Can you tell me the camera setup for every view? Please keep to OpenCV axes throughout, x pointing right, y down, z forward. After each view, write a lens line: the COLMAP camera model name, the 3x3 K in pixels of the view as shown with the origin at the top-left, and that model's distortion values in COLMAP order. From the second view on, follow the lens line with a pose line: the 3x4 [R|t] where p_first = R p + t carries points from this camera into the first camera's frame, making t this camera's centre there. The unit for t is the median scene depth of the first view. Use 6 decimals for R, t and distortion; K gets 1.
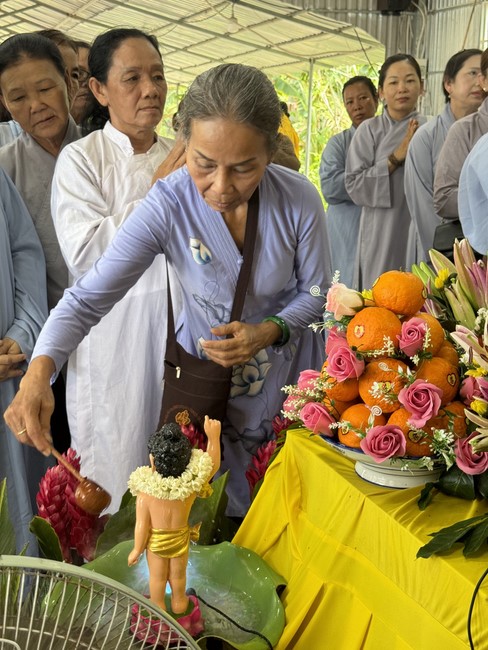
lens RADIAL K [[911.8, 0, 243.2], [0, 911.8, 327.5], [0, 0, 1]] dist [0.175117, -0.403842]
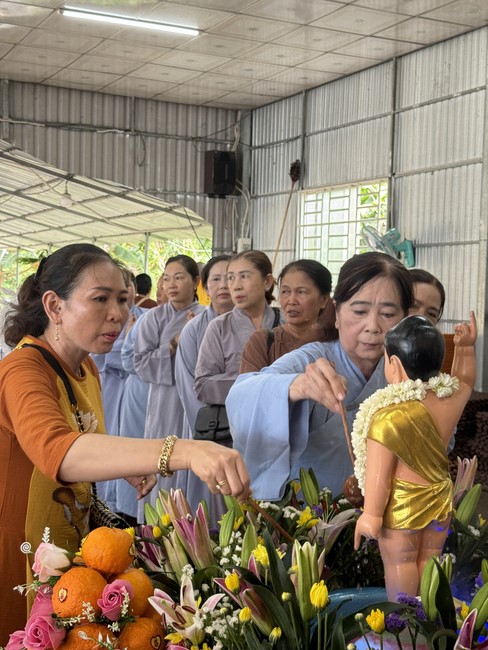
lens RADIAL K [[911.8, 0, 243.2], [0, 911.8, 327.5], [0, 0, 1]] dist [0.175117, -0.403842]
pose [[0.986741, 0.008496, 0.162083, 0.147458], [0.018858, 0.985864, -0.166481, -0.104438], [-0.161206, 0.167330, 0.972632, -0.039109]]
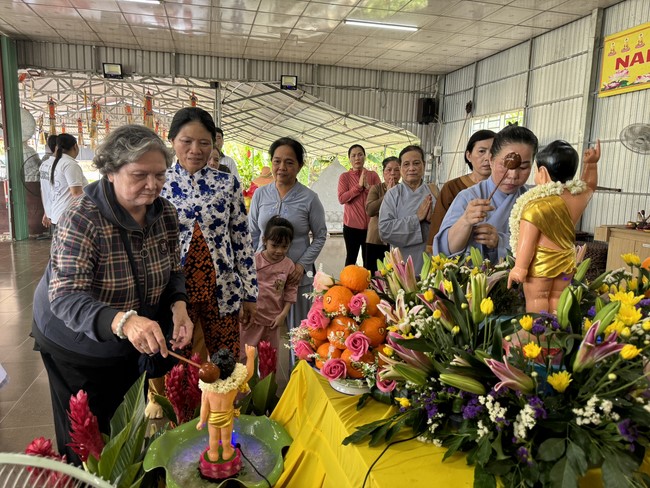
lens RADIAL K [[459.8, 0, 327.8], [0, 459.8, 244.8], [0, 0, 1]] dist [0.049701, -0.057482]
pose [[0.997651, 0.031654, -0.060746, 0.166272], [-0.035701, 0.997133, -0.066725, -0.039232], [0.058460, 0.068737, 0.995921, 0.133459]]
